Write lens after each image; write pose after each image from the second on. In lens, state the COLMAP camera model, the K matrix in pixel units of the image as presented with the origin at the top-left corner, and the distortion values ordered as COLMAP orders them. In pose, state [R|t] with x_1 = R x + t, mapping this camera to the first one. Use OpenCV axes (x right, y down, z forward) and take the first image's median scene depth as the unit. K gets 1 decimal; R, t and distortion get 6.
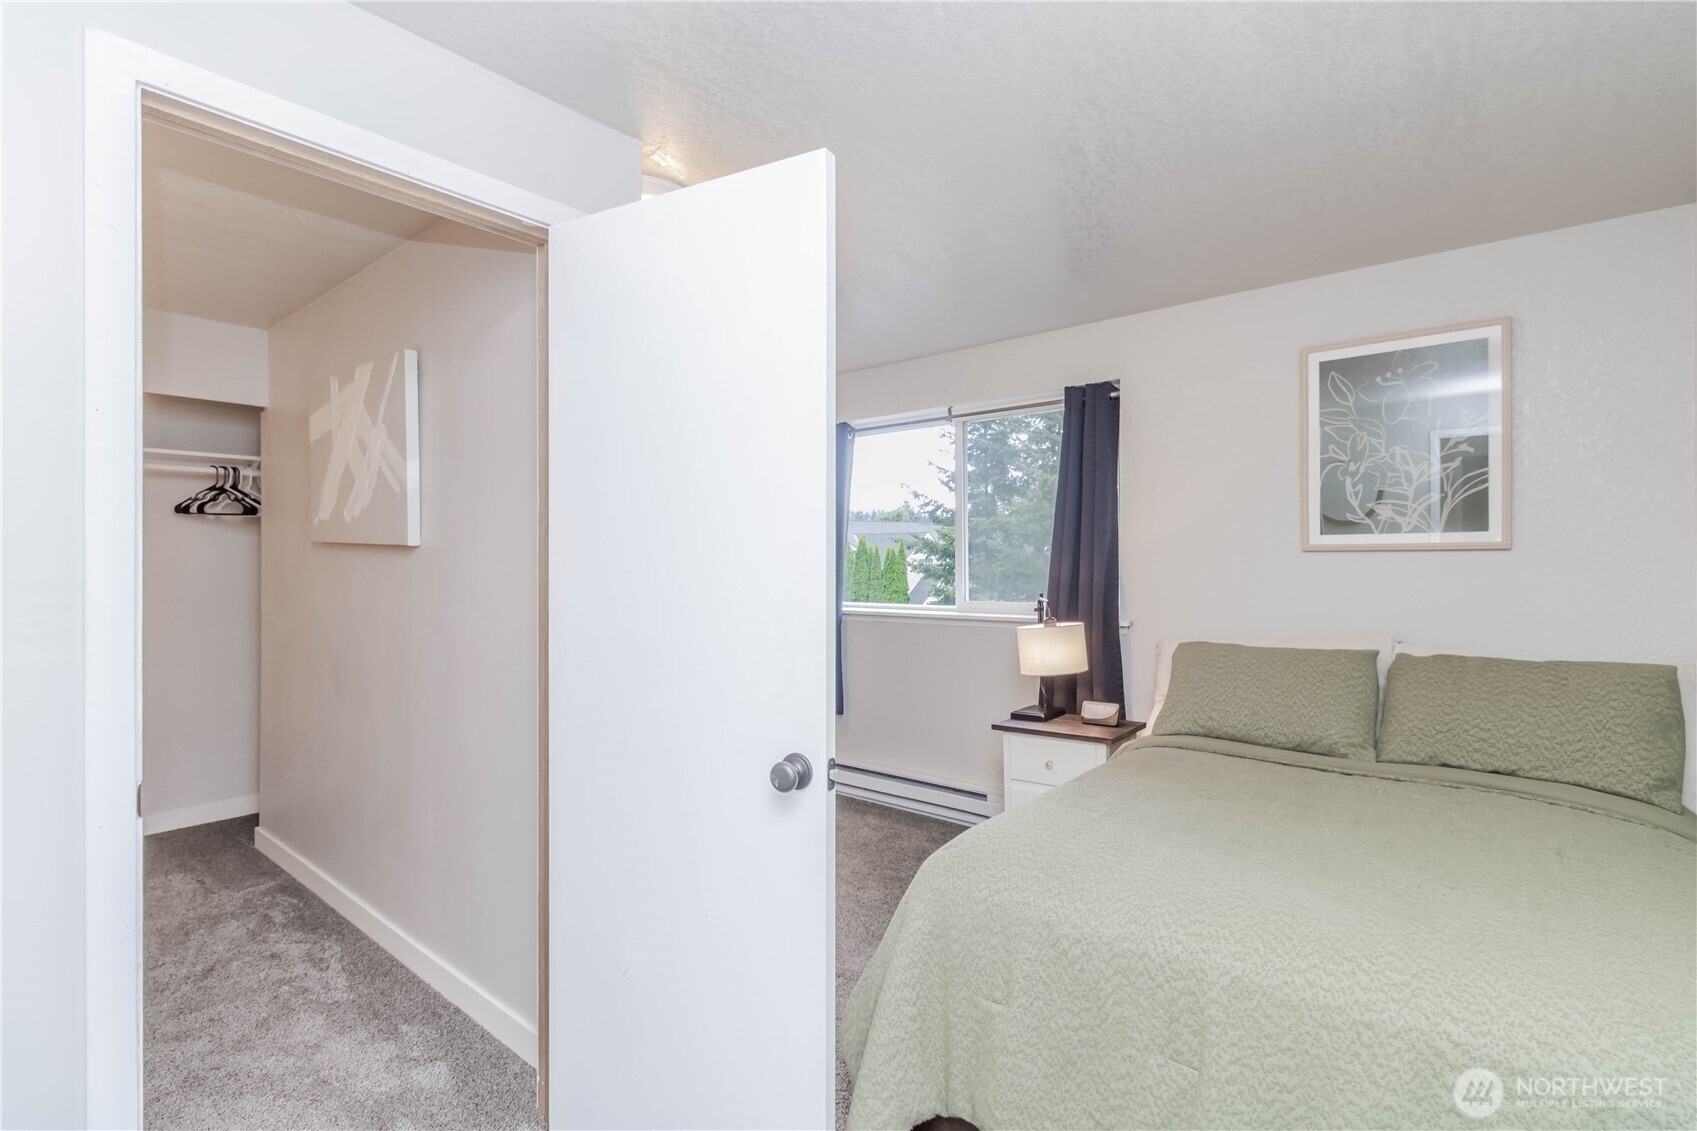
lens RADIAL K [[809.2, 0, 849.1], [0, 809.2, 562.0], [0, 0, 1]] dist [0.011534, -0.000959]
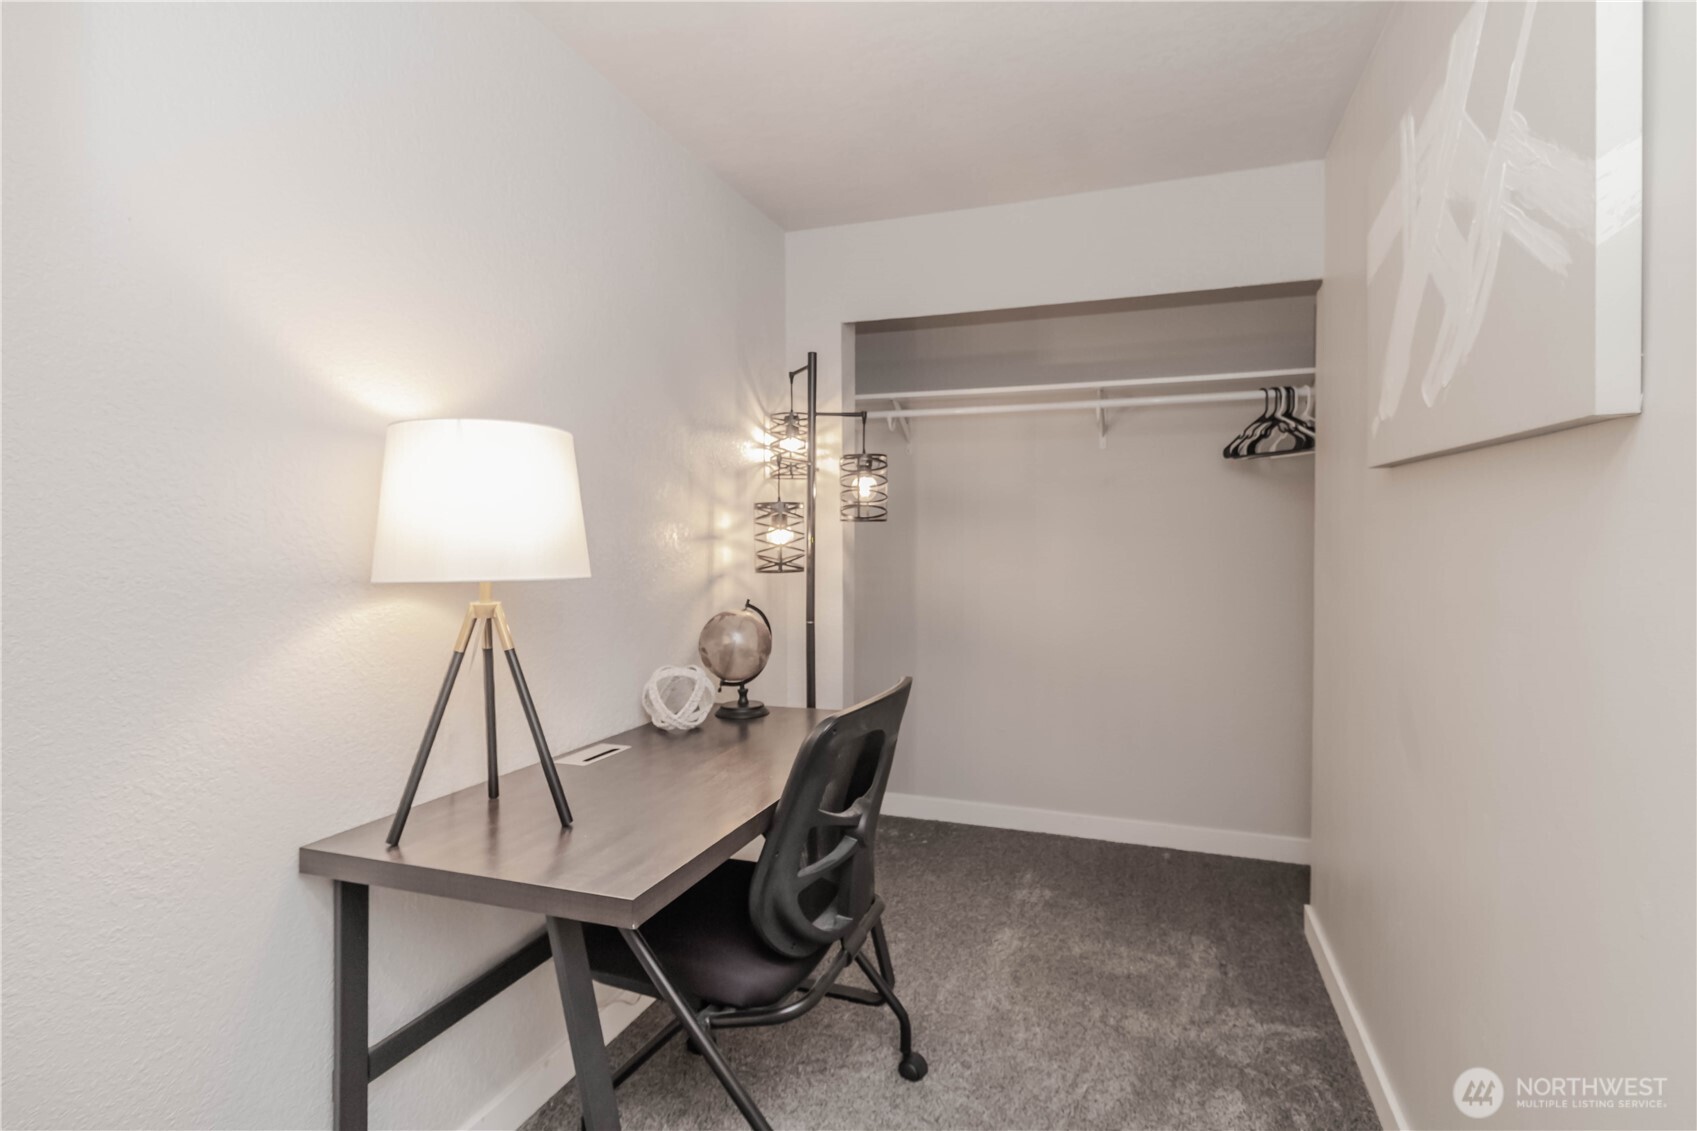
lens RADIAL K [[809.2, 0, 851.2], [0, 809.2, 549.7], [0, 0, 1]] dist [0.011534, -0.000959]
pose [[0.352309, 0.013183, -0.935791, -0.220832], [-0.000963, 0.999905, 0.013724, 0.018719], [0.935883, -0.003934, 0.352288, 0.391224]]
